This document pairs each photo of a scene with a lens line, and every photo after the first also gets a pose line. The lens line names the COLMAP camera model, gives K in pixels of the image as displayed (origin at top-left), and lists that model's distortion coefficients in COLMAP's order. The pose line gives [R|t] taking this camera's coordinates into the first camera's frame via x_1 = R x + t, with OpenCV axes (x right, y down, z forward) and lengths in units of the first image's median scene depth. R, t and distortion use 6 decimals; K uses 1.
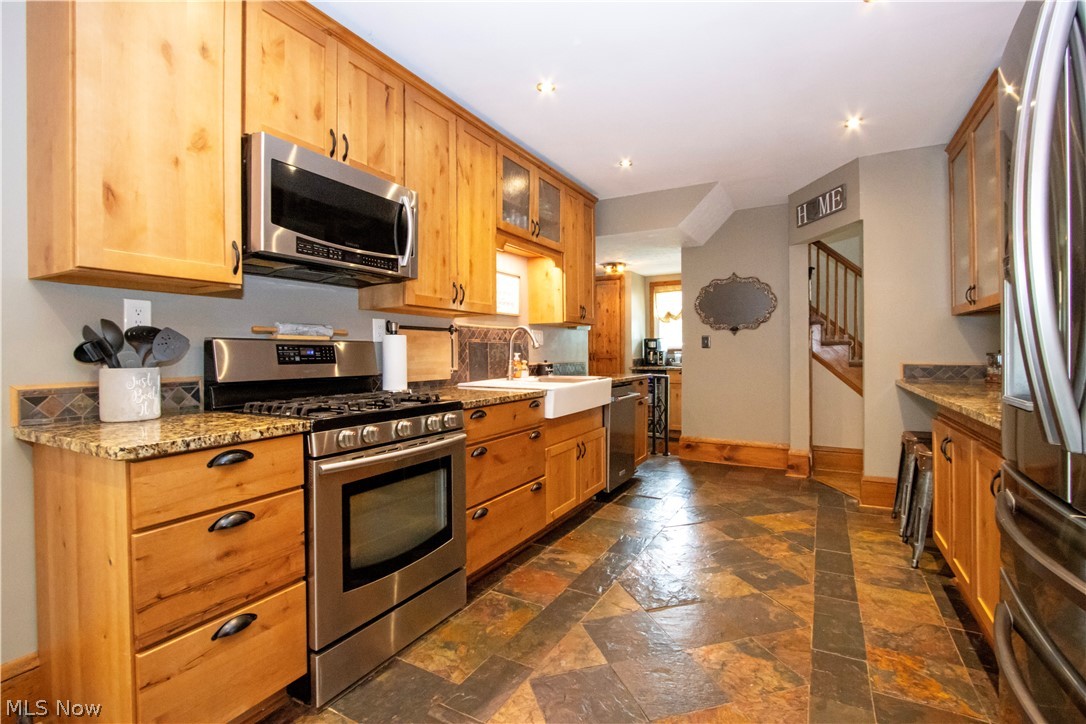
lens RADIAL K [[500.0, 0, 538.2], [0, 500.0, 352.3], [0, 0, 1]] dist [-0.017689, 0.002909]
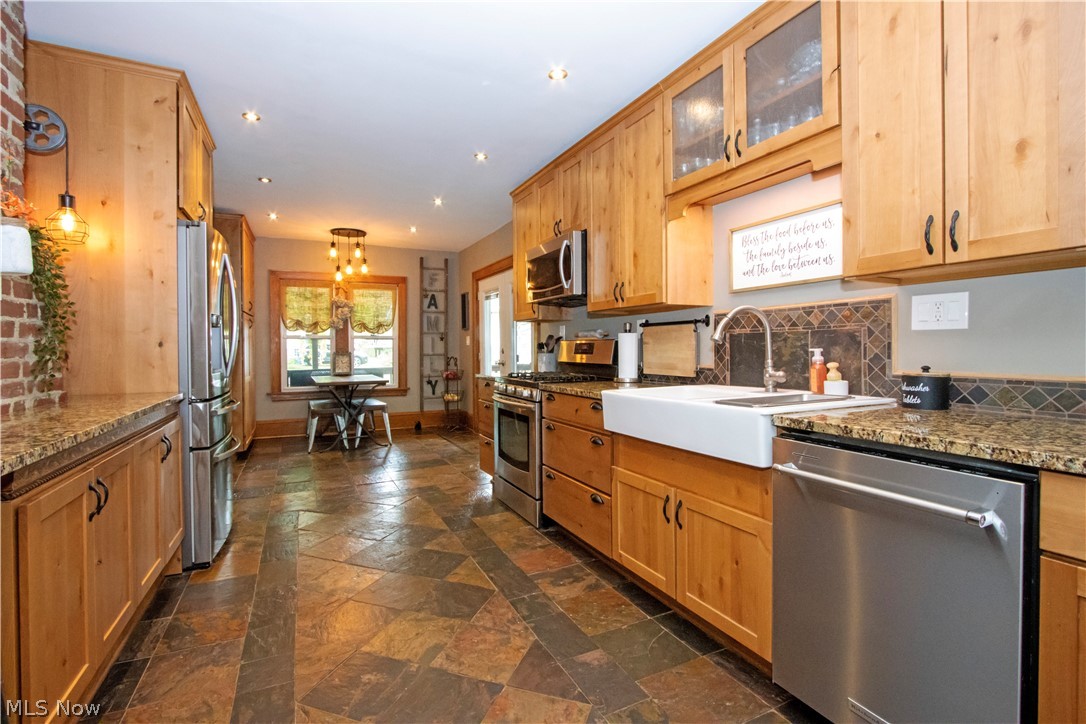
lens RADIAL K [[500.0, 0, 540.6], [0, 500.0, 355.8], [0, 0, 1]] dist [-0.017689, 0.002909]
pose [[-0.571519, 0.019168, -0.820365, 0.845203], [0.004954, 0.999790, 0.019908, -0.004498], [0.820574, 0.007314, -0.571493, 1.541423]]
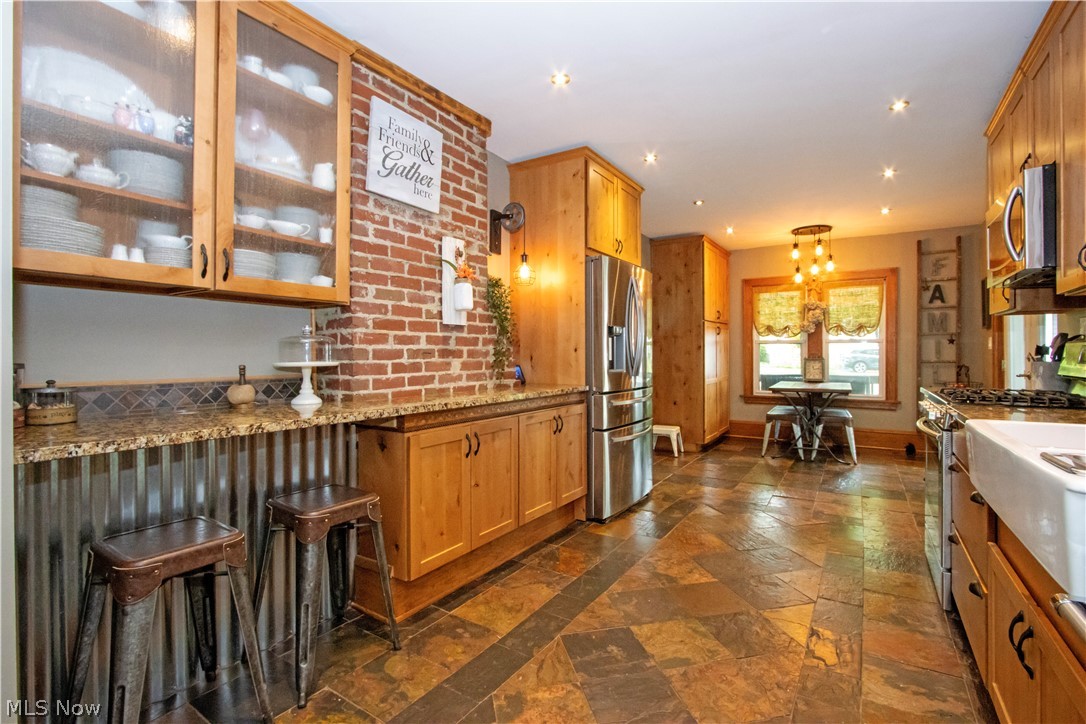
lens RADIAL K [[500.0, 0, 543.0], [0, 500.0, 357.8], [0, 0, 1]] dist [-0.017689, 0.002909]
pose [[-0.998328, 0.004330, 0.057634, 0.499604], [0.004844, 0.999950, 0.008780, -0.002563], [-0.057593, 0.009044, -0.998299, 1.718312]]
